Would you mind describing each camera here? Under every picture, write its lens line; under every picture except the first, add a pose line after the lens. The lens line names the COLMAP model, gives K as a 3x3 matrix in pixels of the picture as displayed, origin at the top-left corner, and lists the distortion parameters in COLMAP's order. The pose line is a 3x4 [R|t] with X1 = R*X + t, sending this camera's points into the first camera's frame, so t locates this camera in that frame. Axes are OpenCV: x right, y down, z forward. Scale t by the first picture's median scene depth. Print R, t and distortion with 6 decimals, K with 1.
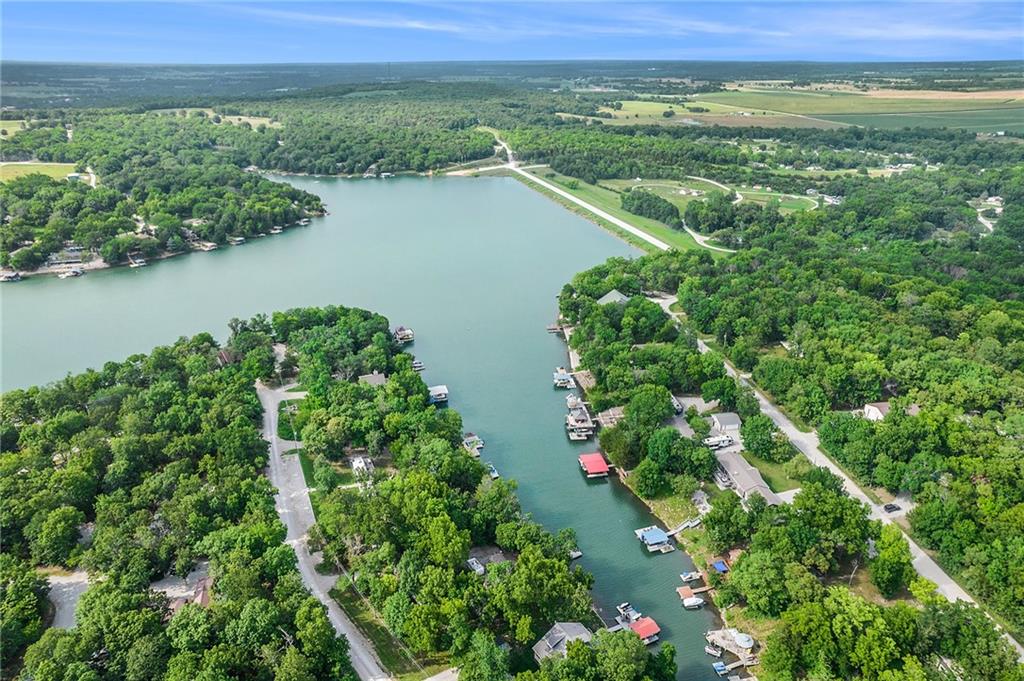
lens RADIAL K [[658.3, 0, 512.0], [0, 658.3, 340.5], [0, 0, 1]] dist [-0.035648, 0.002396]
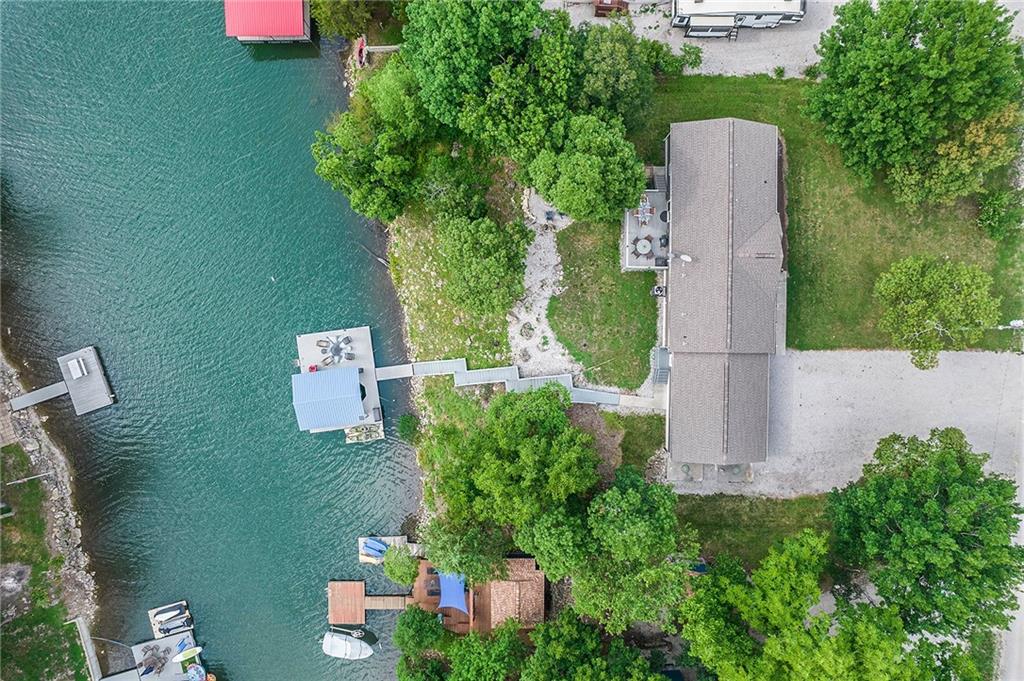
lens RADIAL K [[658.3, 0, 512.0], [0, 658.3, 340.5], [0, 0, 1]] dist [-0.035648, 0.002396]
pose [[0.982337, 0.187030, 0.005828, 0.254260], [-0.077987, 0.380904, 0.921320, -0.013194], [0.170095, -0.905501, 0.388762, 0.781716]]
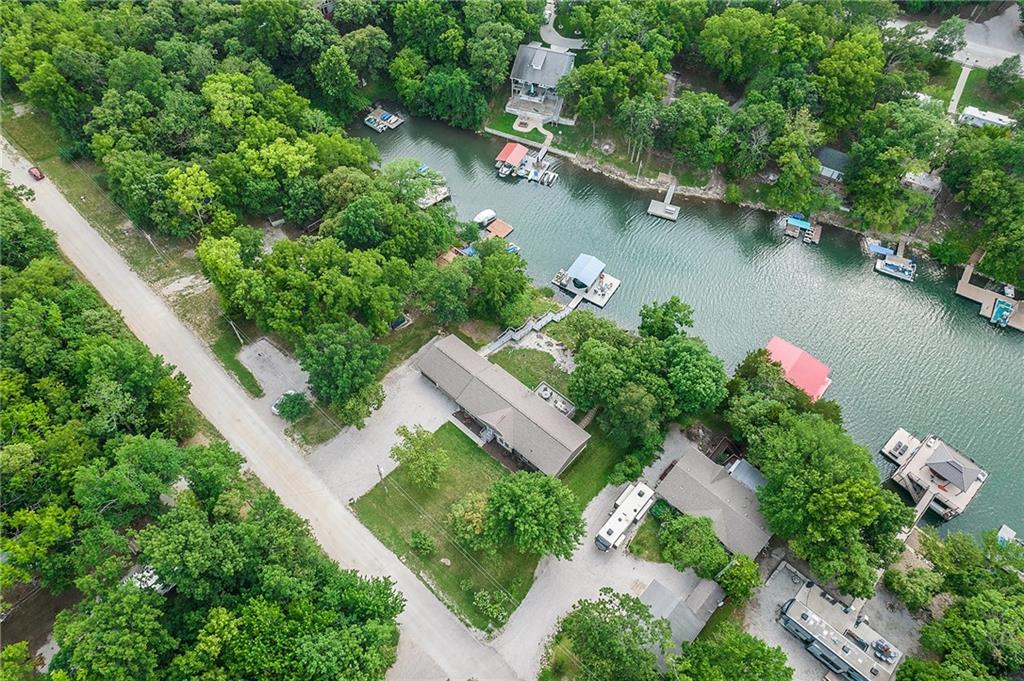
lens RADIAL K [[658.3, 0, 512.0], [0, 658.3, 340.5], [0, 0, 1]] dist [-0.035648, 0.002396]
pose [[-0.785156, 0.513768, -0.345793, 0.450785], [-0.247255, 0.251874, 0.935641, -0.224277], [0.567799, 0.820123, -0.070729, 0.905354]]
